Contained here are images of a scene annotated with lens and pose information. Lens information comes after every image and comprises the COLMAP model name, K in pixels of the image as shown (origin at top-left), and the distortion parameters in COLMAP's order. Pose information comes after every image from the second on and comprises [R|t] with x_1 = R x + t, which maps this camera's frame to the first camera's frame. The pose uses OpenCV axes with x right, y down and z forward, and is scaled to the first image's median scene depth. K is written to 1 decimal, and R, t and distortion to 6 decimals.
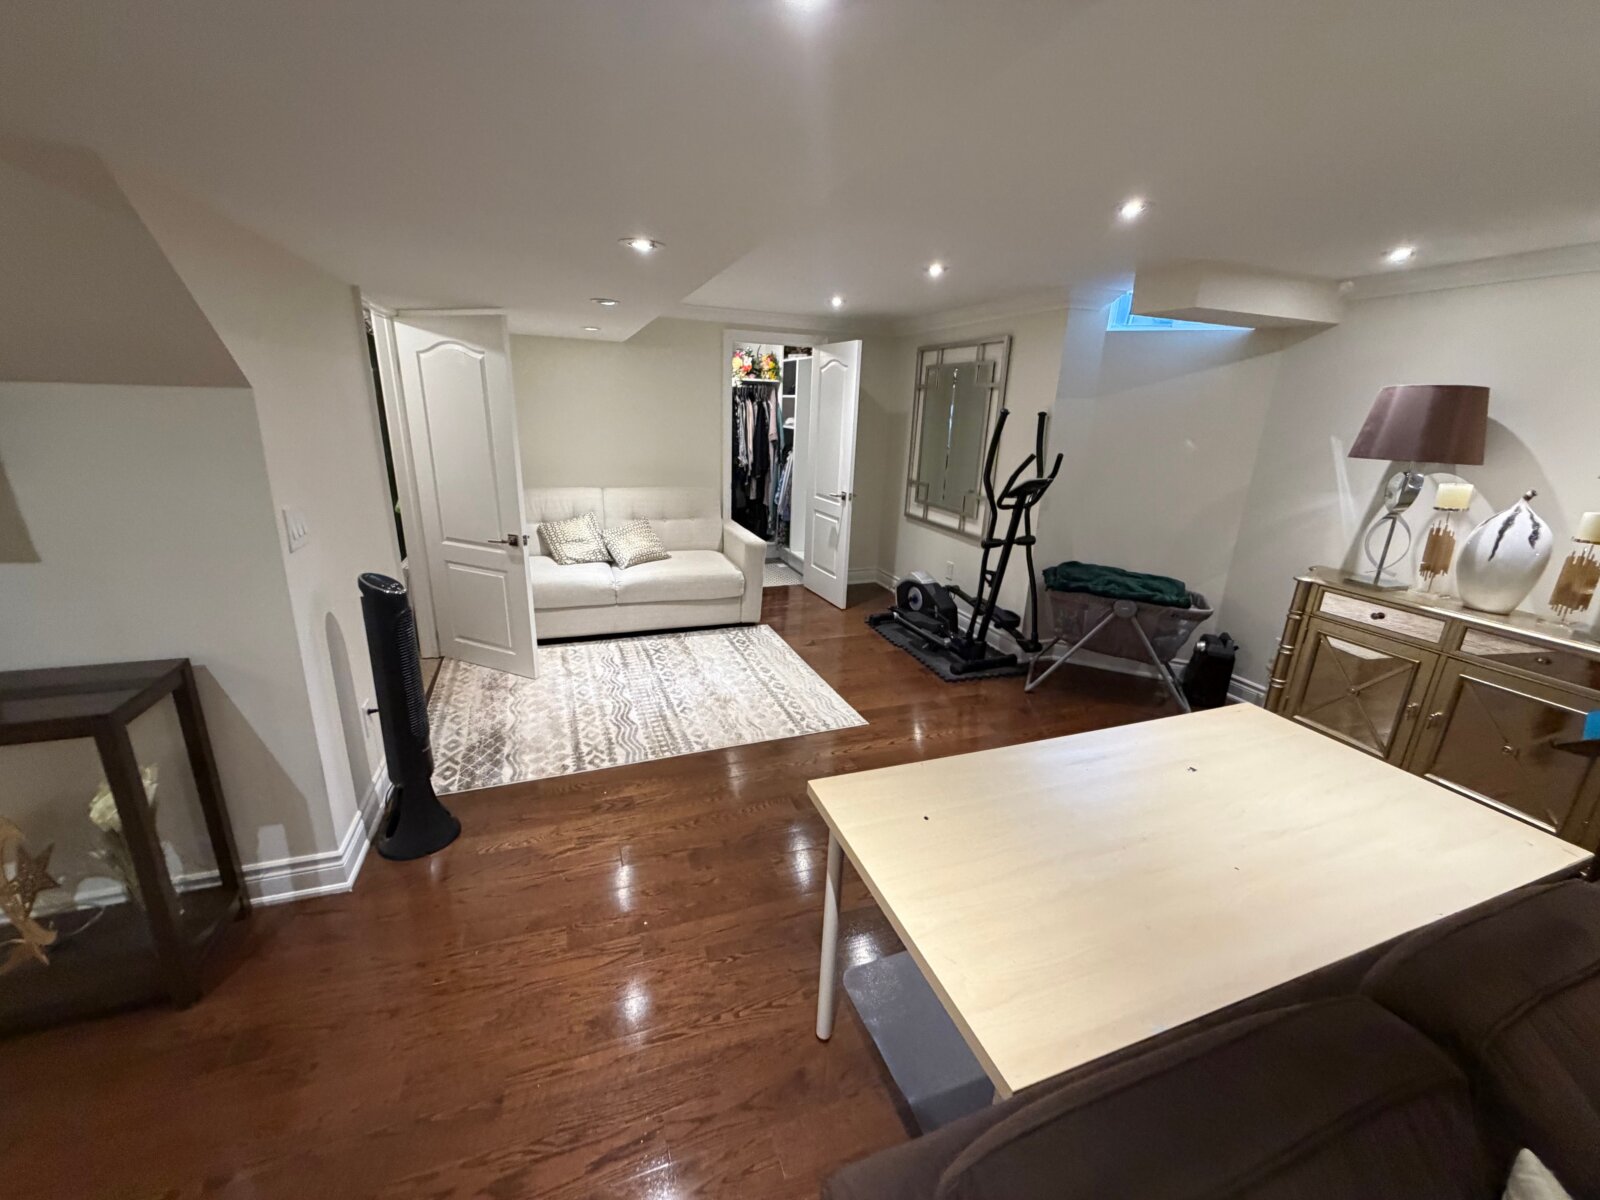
lens RADIAL K [[639.1, 0, 790.3], [0, 639.1, 594.0], [0, 0, 1]] dist [0.000054, 0.000135]
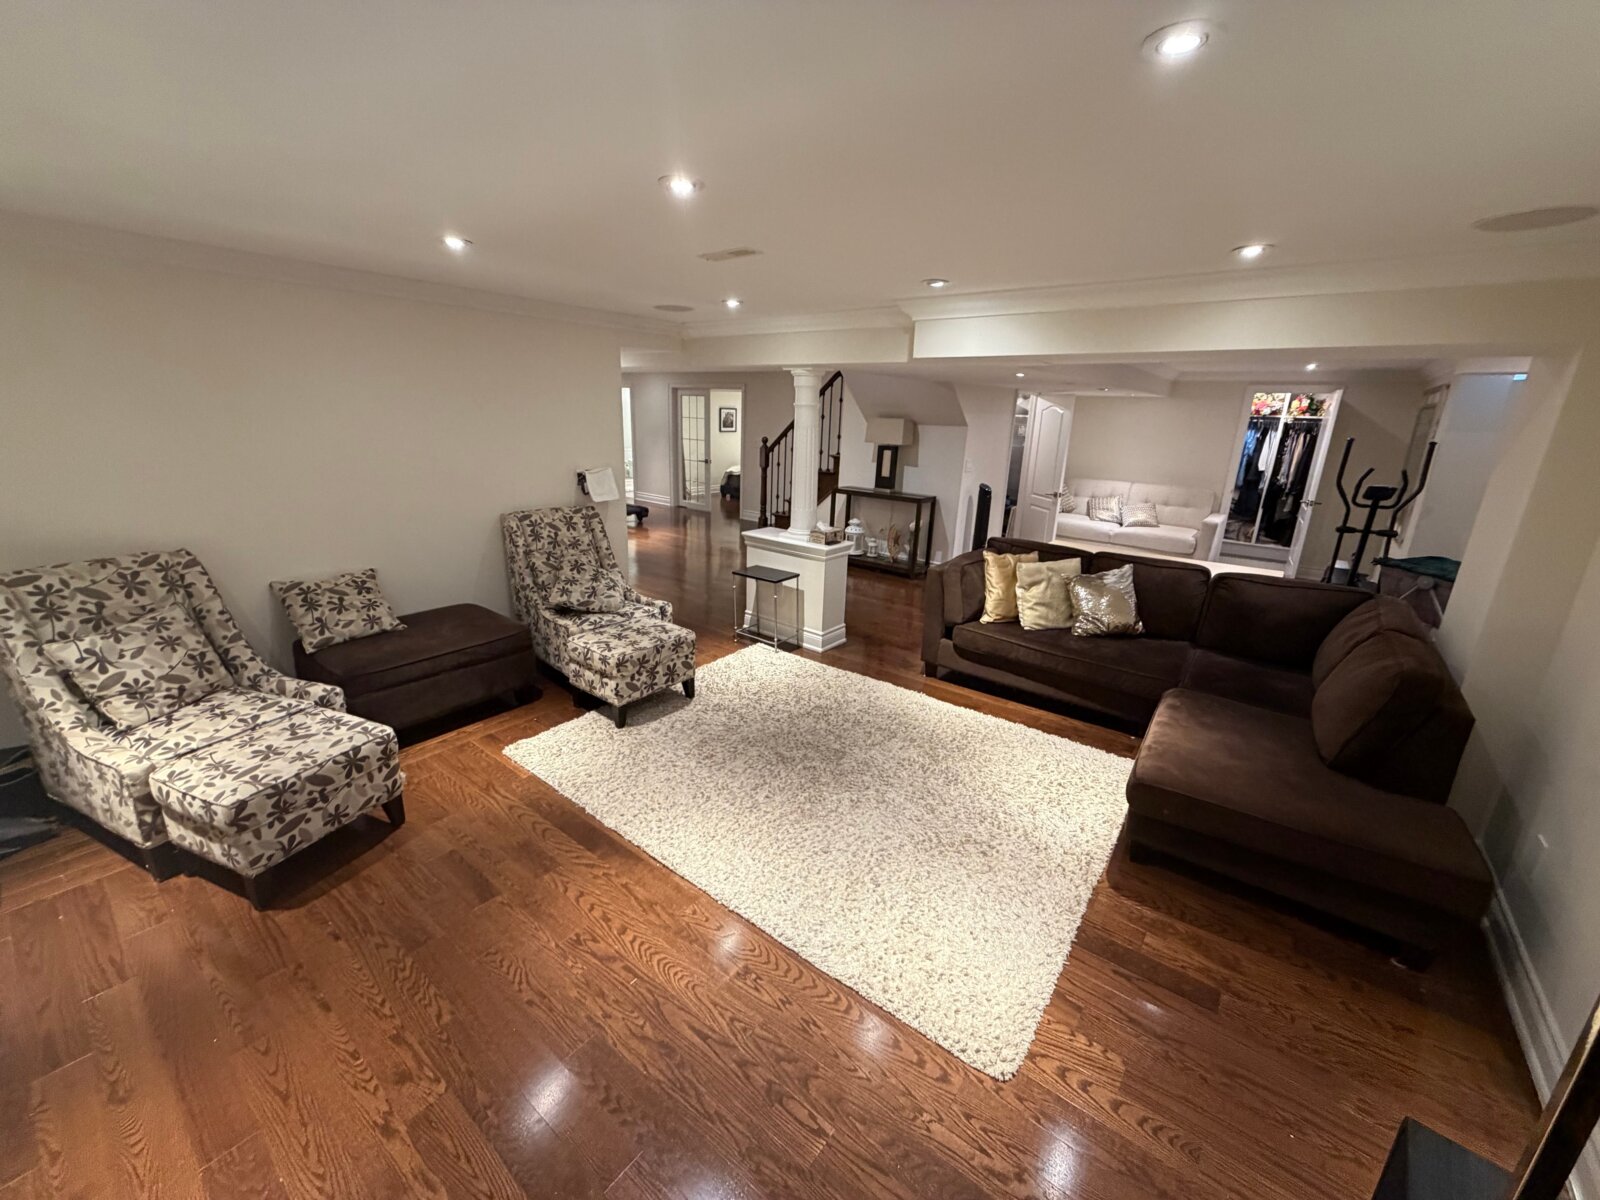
lens RADIAL K [[639.1, 0, 799.5], [0, 639.1, 596.0], [0, 0, 1]] dist [0.000054, 0.000135]
pose [[0.533013, 0.217391, -0.817703, 0.926206], [-0.254519, 0.962864, 0.090077, 0.266388], [0.806919, 0.160109, 0.568549, -0.857234]]
